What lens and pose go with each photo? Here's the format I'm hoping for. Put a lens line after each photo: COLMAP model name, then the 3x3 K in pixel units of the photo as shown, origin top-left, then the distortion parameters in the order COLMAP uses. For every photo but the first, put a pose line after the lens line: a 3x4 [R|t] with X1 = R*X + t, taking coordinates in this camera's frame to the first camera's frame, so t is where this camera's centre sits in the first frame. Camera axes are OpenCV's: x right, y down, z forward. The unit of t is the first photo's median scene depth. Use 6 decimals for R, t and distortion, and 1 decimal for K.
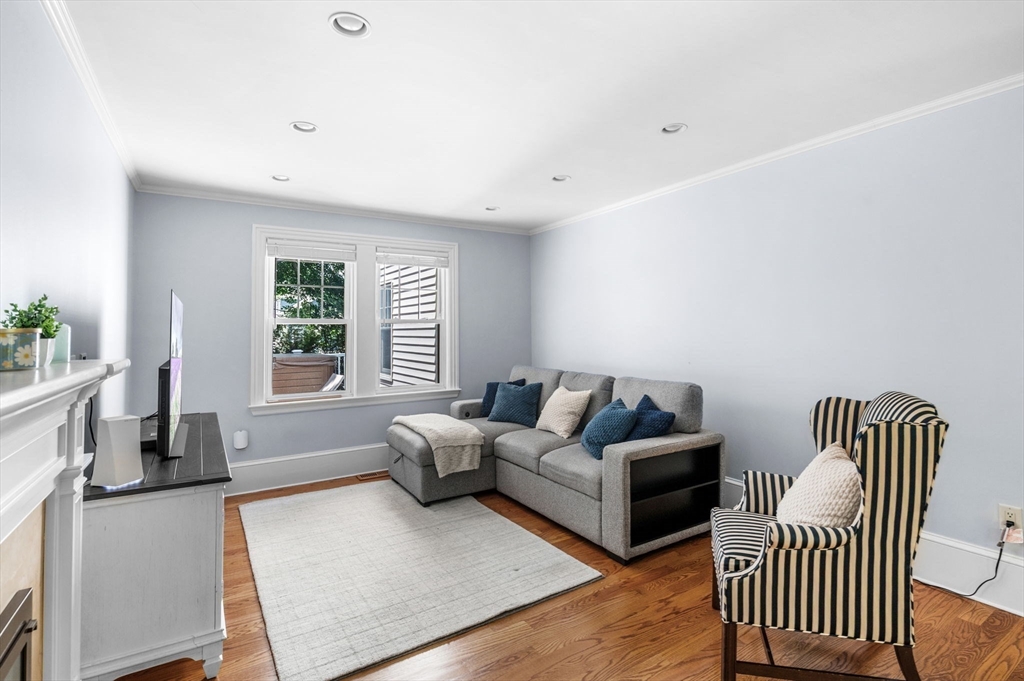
lens RADIAL K [[492.1, 0, 513.5], [0, 492.1, 329.9], [0, 0, 1]] dist [-0.007985, -0.001079]
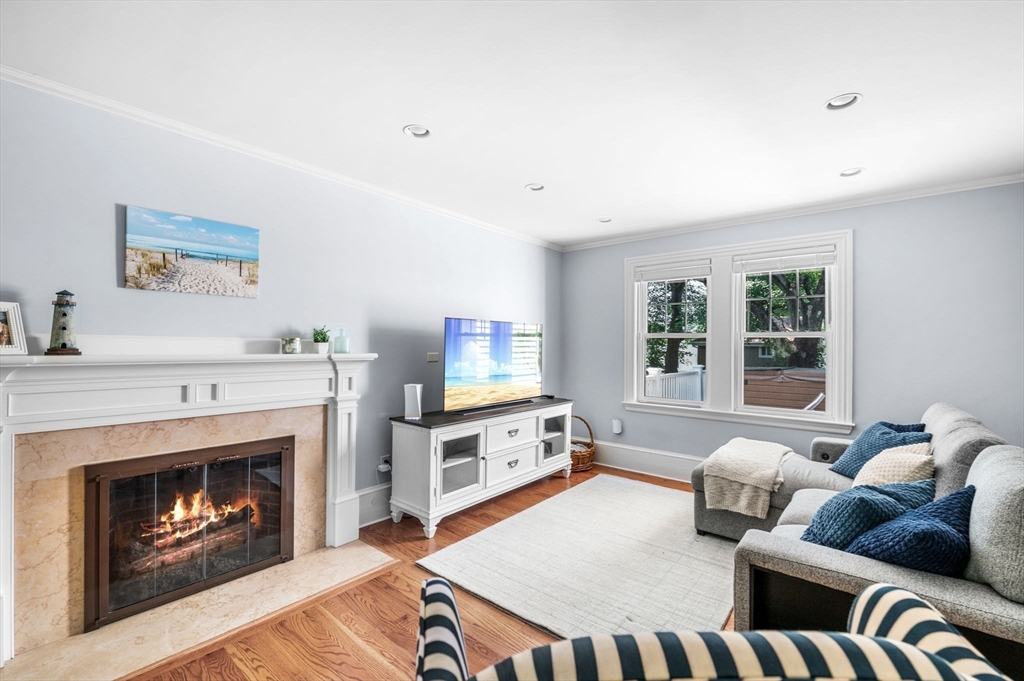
lens RADIAL K [[441.4, 0, 514.3], [0, 441.4, 346.8], [0, 0, 1]] dist [0.007209, -0.001120]
pose [[0.298736, 0.020221, -0.954122, 0.492134], [-0.006527, 0.999795, 0.019145, -0.007675], [0.954314, 0.000509, 0.298807, 0.405842]]
